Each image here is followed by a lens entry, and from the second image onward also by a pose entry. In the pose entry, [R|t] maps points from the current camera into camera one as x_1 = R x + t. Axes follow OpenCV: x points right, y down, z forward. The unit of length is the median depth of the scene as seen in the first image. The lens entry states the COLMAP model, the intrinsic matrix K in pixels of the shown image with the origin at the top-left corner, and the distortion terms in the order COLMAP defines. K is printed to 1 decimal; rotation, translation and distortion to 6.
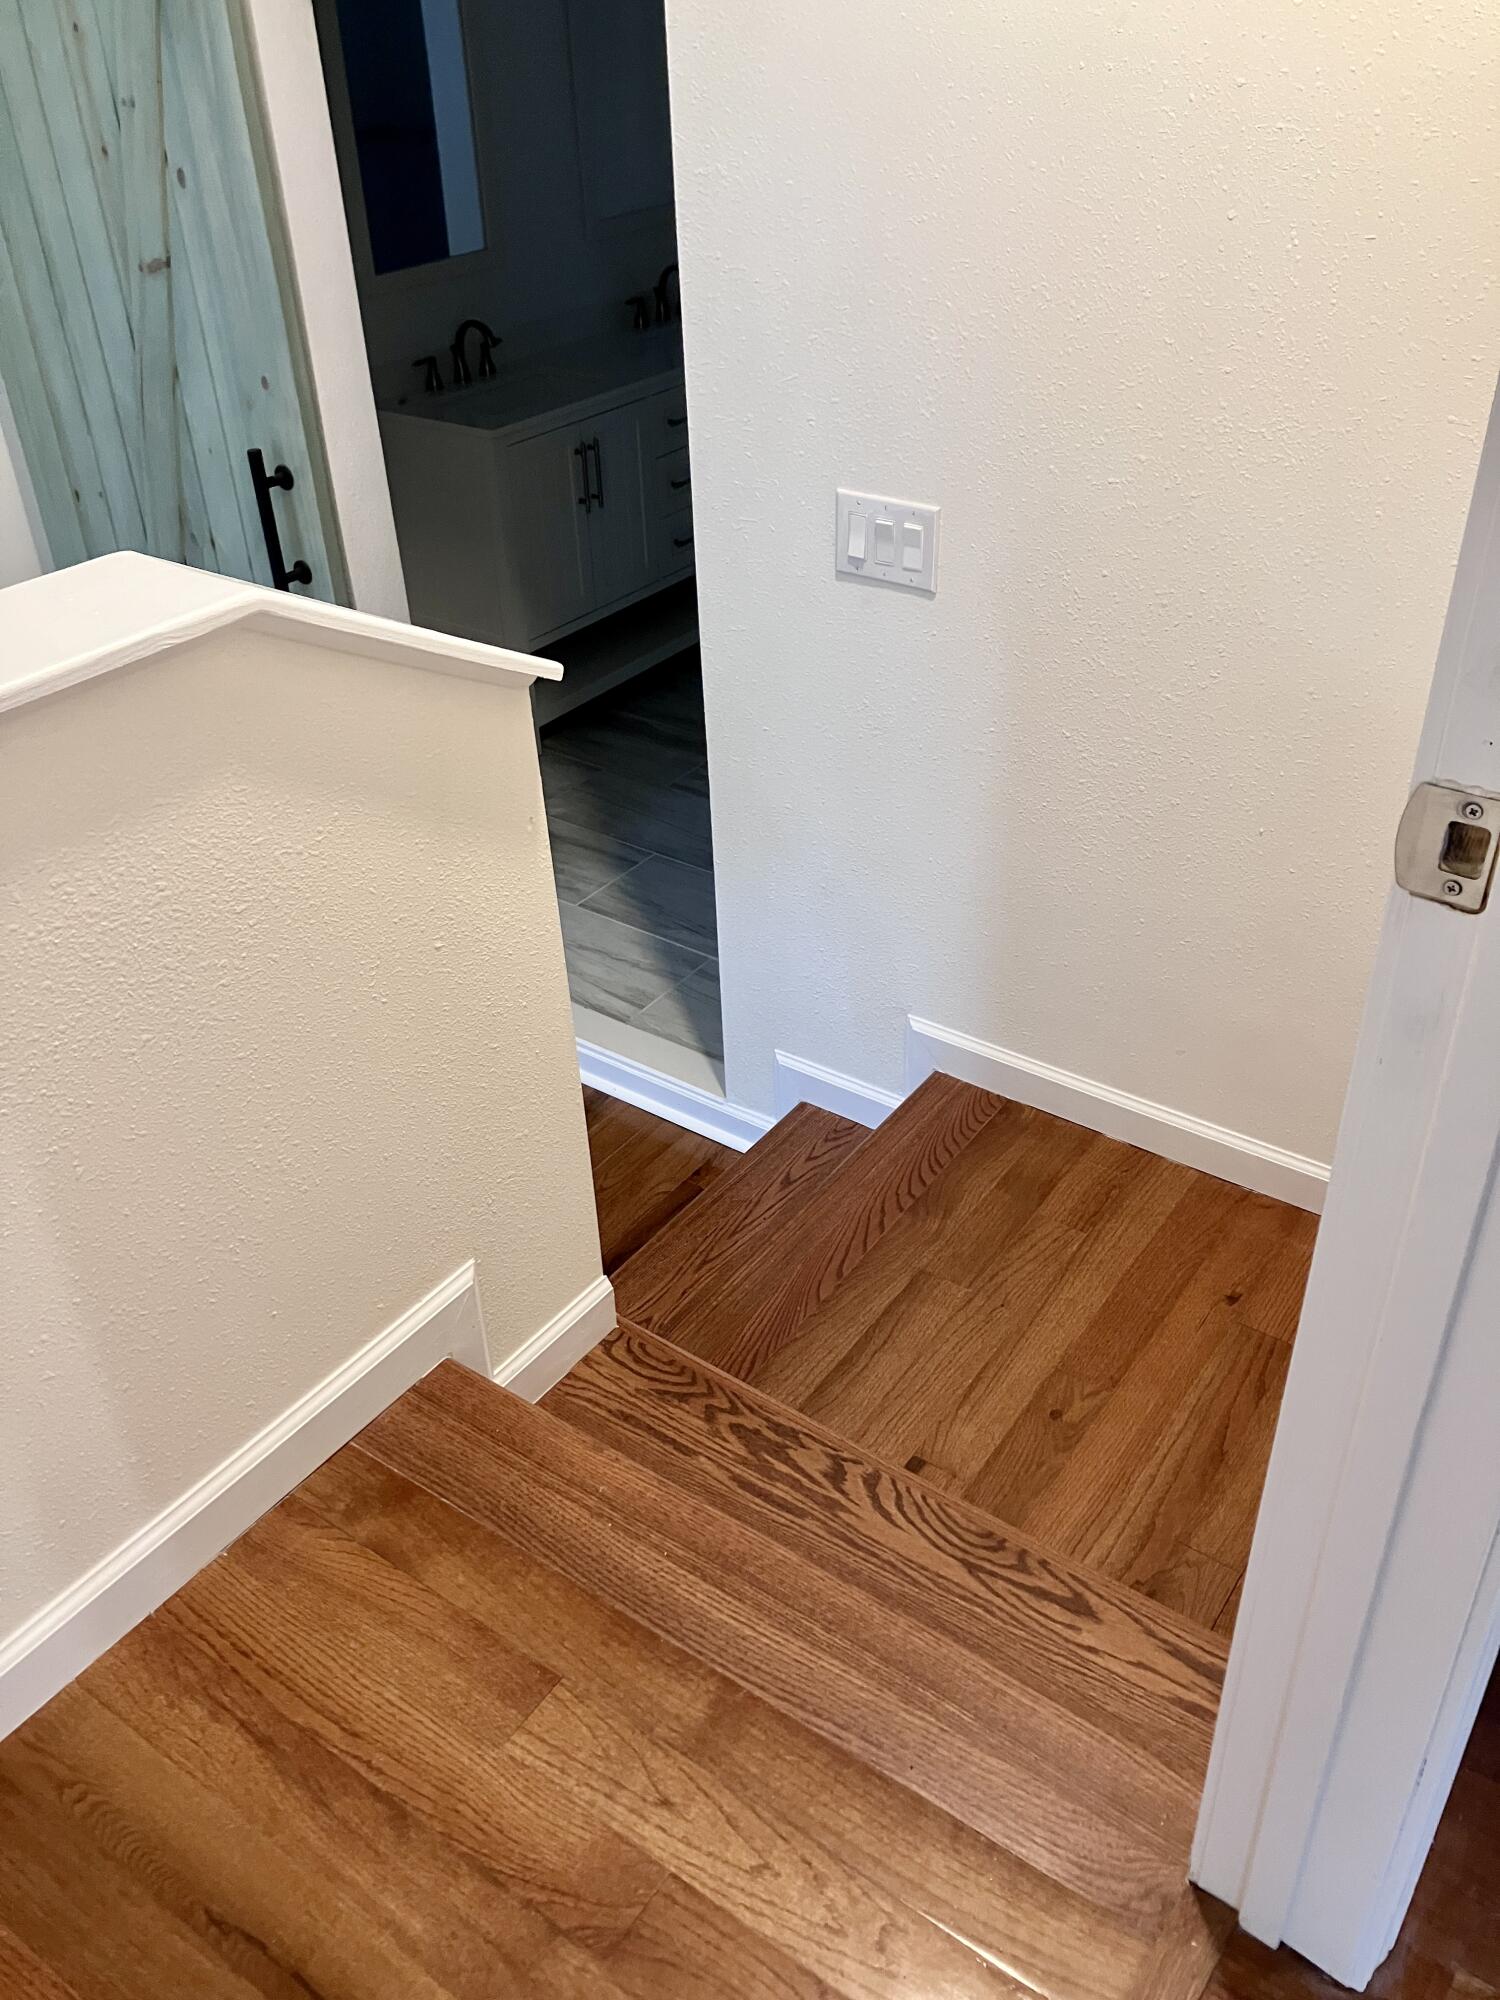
lens RADIAL K [[1657.2, 0, 753.6], [0, 1657.2, 996.0], [0, 0, 1]] dist [0.044381, -0.036646]
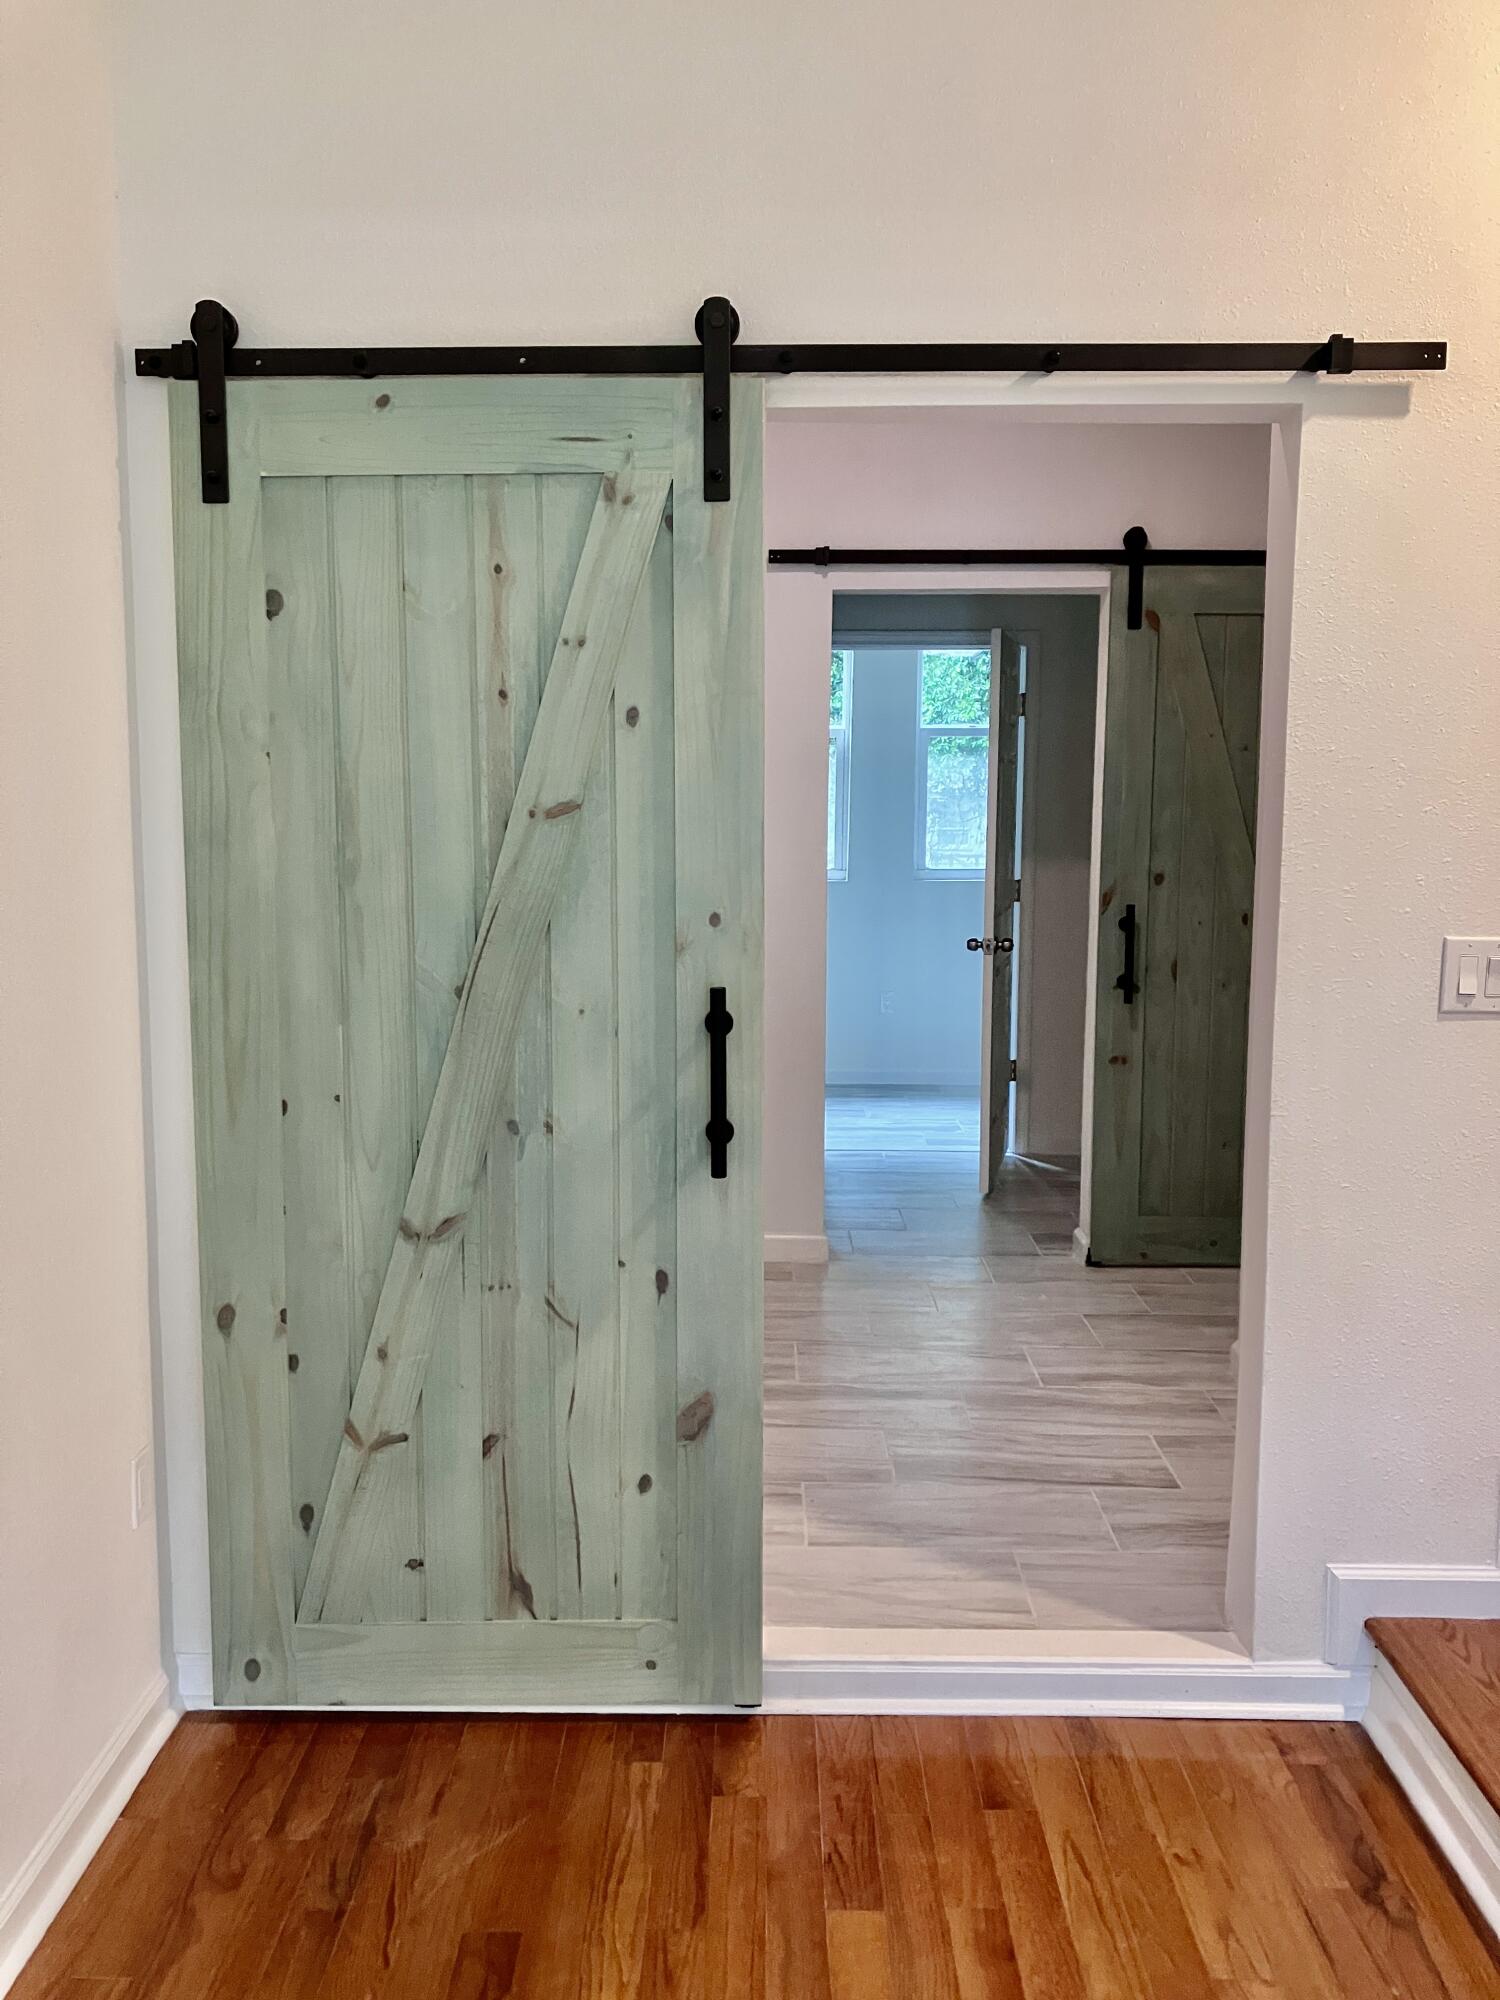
lens RADIAL K [[1657.2, 0, 752.8], [0, 1657.2, 999.3], [0, 0, 1]] dist [0.044381, -0.036646]
pose [[0.812955, -0.032712, 0.581407, -0.778036], [0.296240, 0.882806, -0.364549, -0.000482], [-0.501344, 0.468598, 0.727372, 0.358627]]
